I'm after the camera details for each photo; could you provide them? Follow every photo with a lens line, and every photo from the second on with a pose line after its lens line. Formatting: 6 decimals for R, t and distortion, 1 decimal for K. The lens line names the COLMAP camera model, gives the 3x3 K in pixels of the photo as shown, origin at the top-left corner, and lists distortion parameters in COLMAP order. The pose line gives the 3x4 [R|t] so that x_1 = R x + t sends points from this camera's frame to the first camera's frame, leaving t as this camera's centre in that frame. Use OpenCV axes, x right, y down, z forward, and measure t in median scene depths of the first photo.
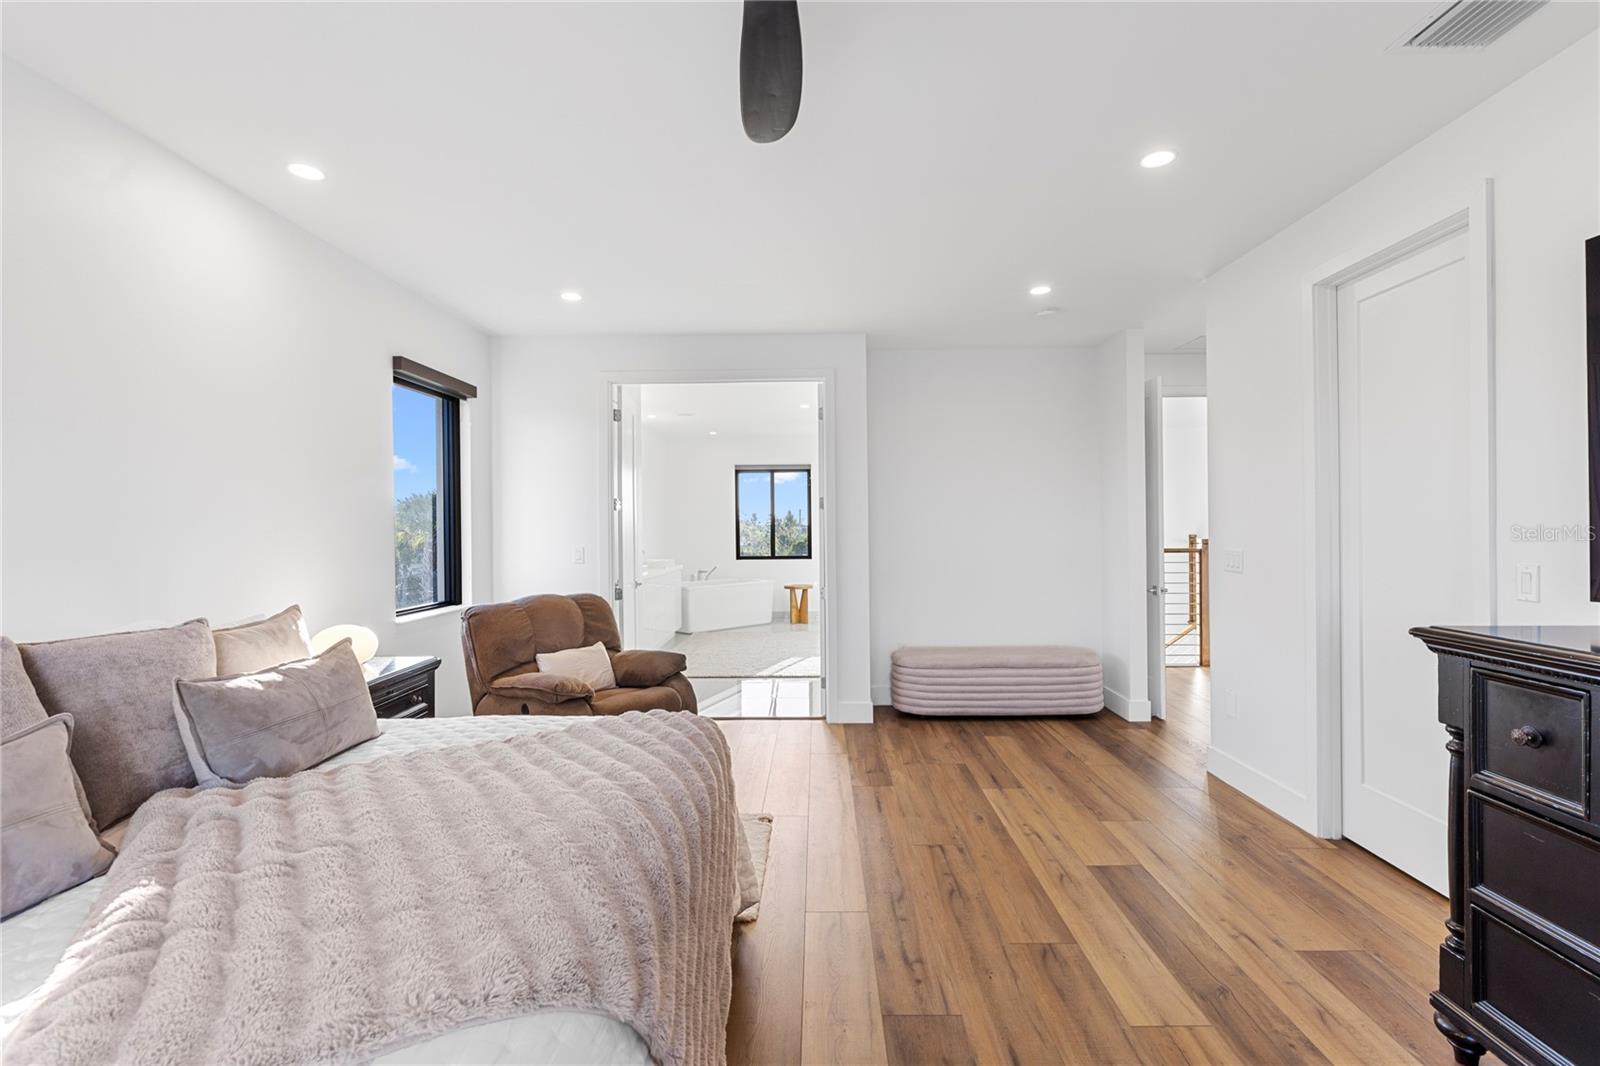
lens RADIAL K [[722.8, 0, 803.9], [0, 722.8, 531.8], [0, 0, 1]] dist [0.004235, -0.000601]
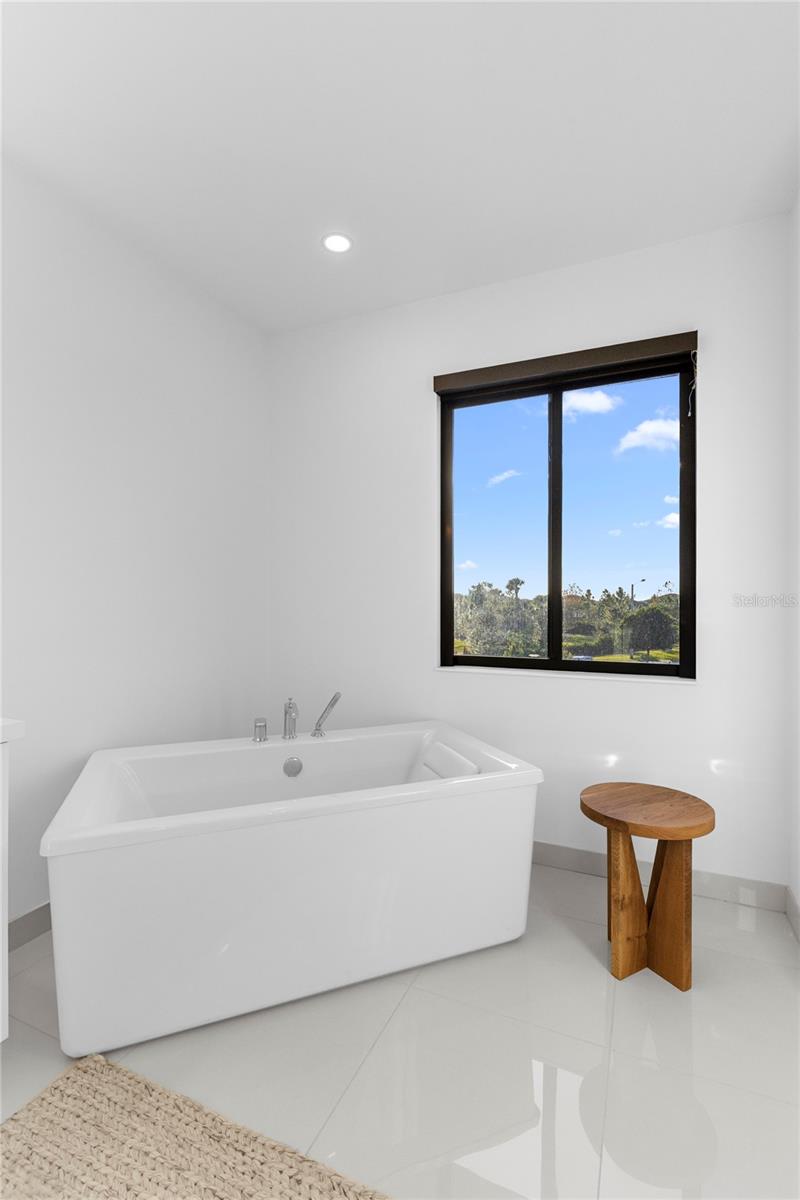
lens RADIAL K [[542.1, 0, 409.6], [0, 542.1, 603.8], [0, 0, 1]] dist [0.004235, -0.000601]
pose [[0.923676, 0.009180, -0.383063, -0.010797], [-0.011389, 0.999929, -0.003497, 0.010874], [0.383004, 0.007593, 0.923715, 0.764960]]
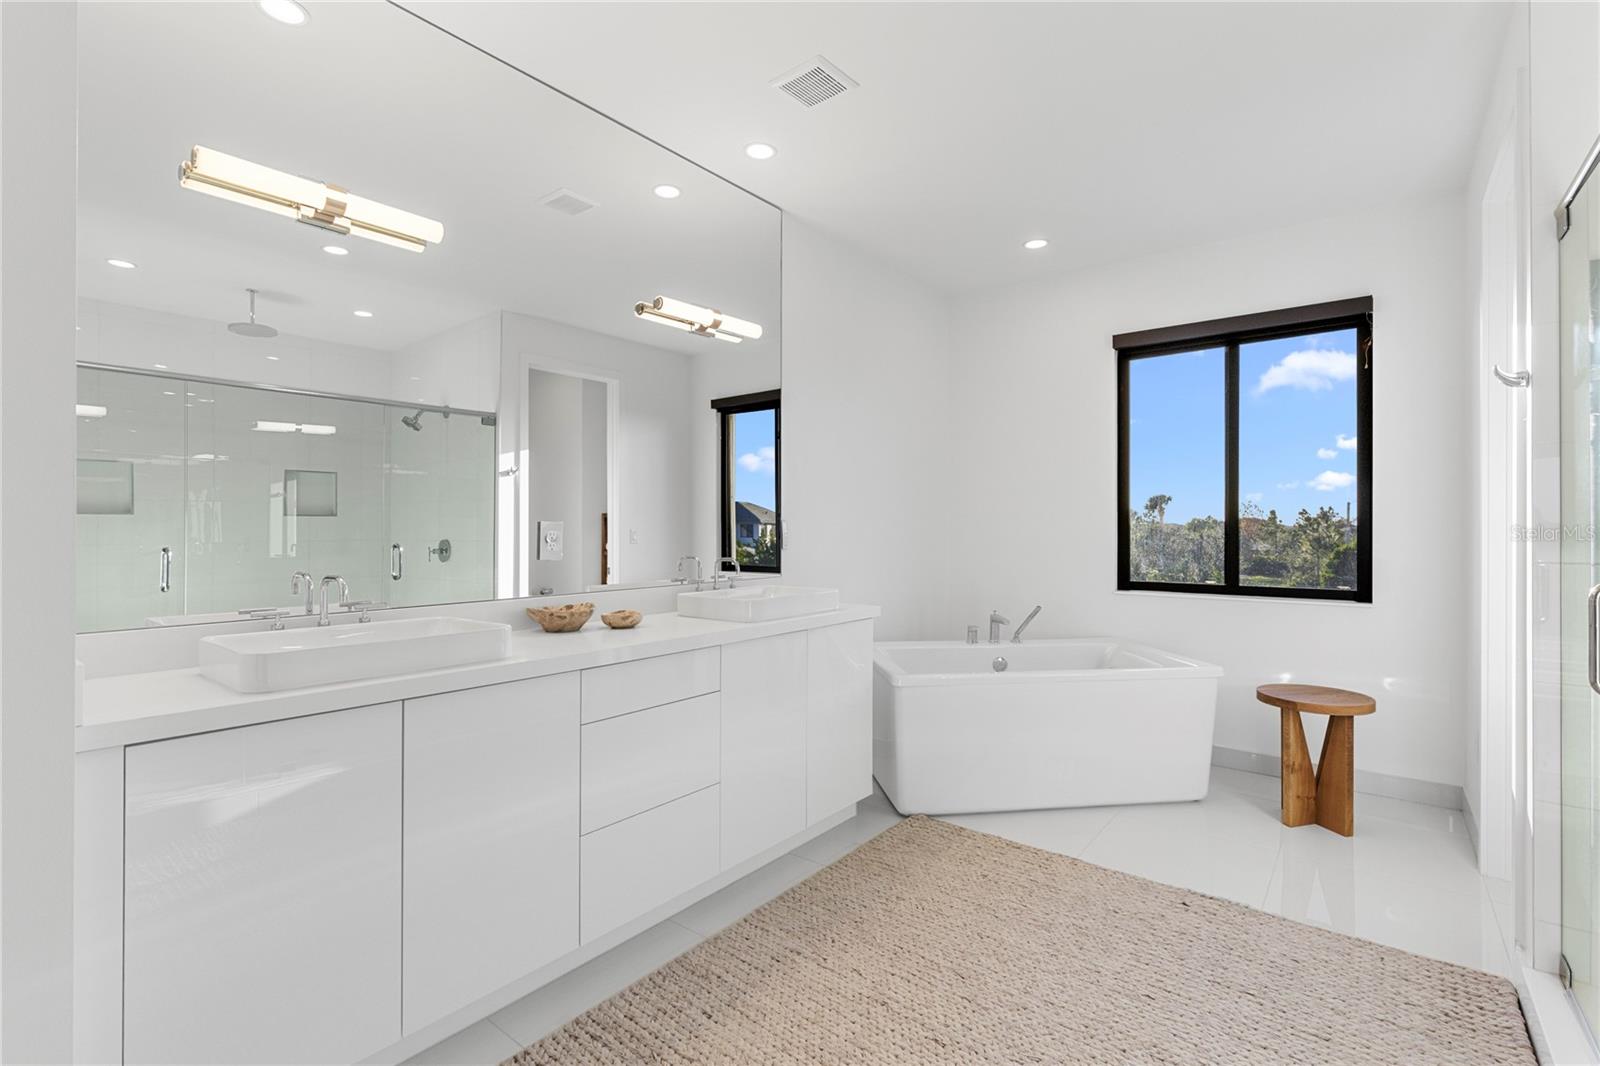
lens RADIAL K [[722.8, 0, 812.5], [0, 722.8, 526.8], [0, 0, 1]] dist [0.004235, -0.000601]
pose [[0.800344, 0.007925, -0.599489, 0.004862], [-0.013421, 0.999899, -0.004698, 0.009659], [0.599391, 0.011806, 0.800369, 0.606208]]
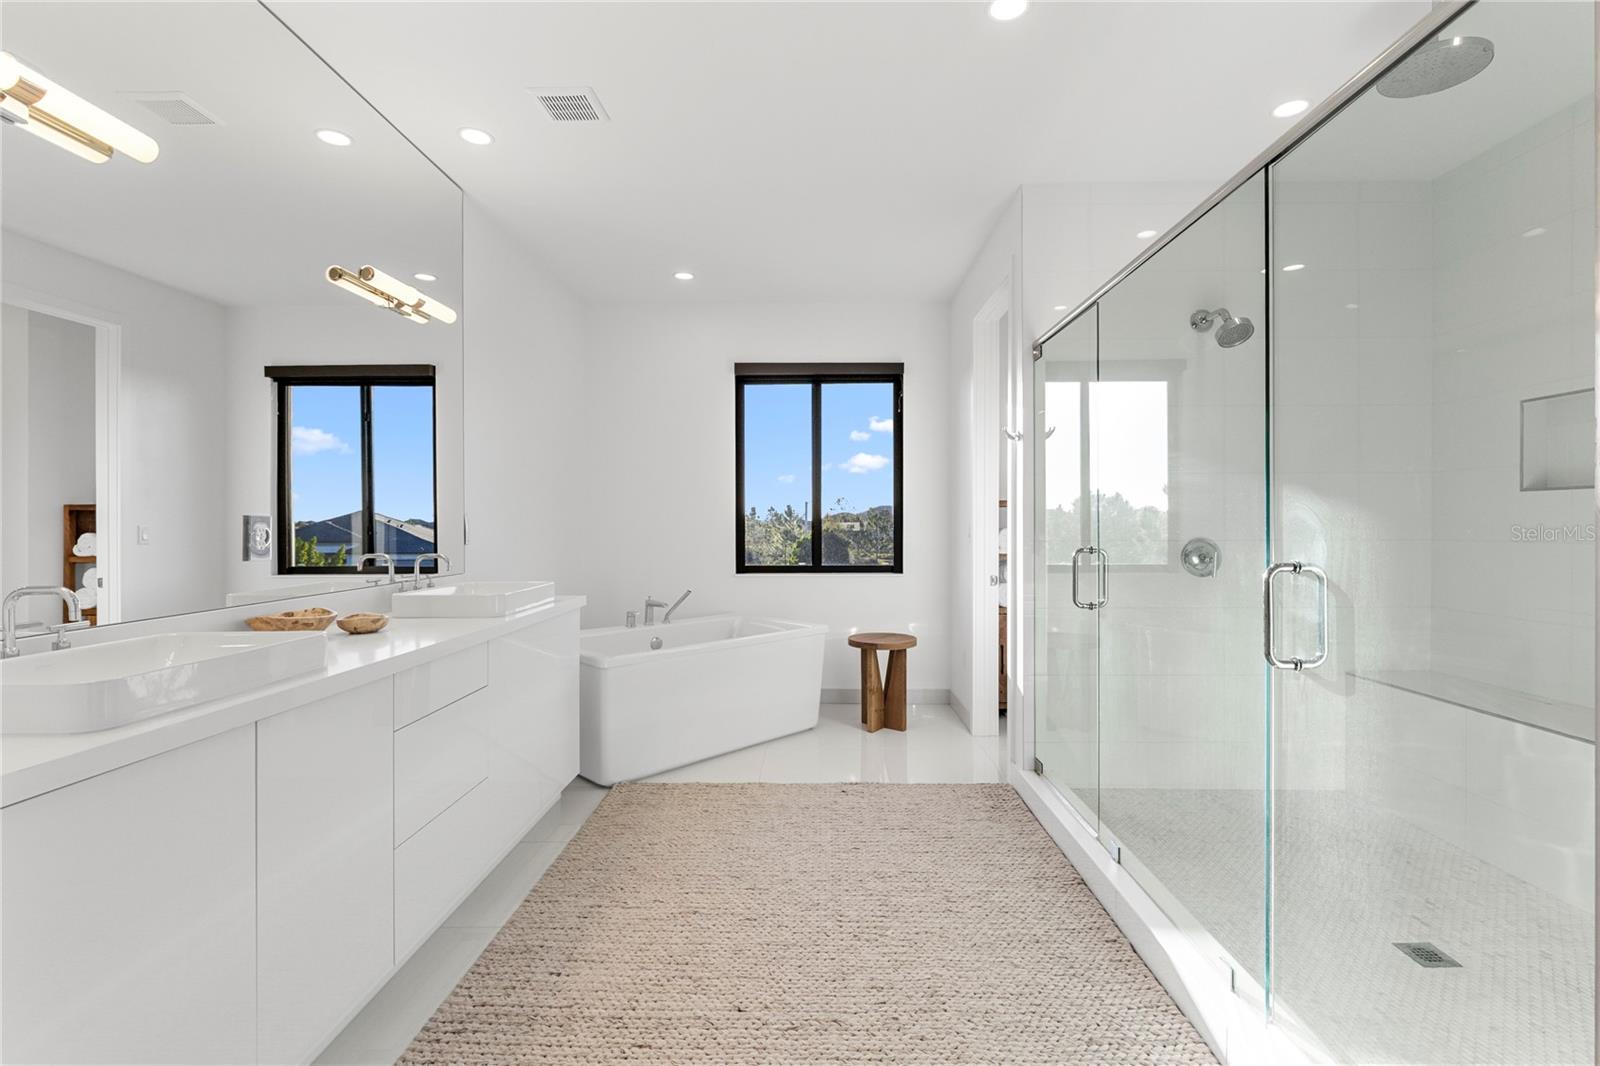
lens RADIAL K [[722.8, 0, 808.3], [0, 722.8, 528.4], [0, 0, 1]] dist [0.004235, -0.000601]
pose [[0.999930, 0.007066, 0.009534, -0.052780], [-0.007048, 0.999973, -0.001916, 0.010796], [-0.009548, 0.001849, 0.999953, 0.546297]]
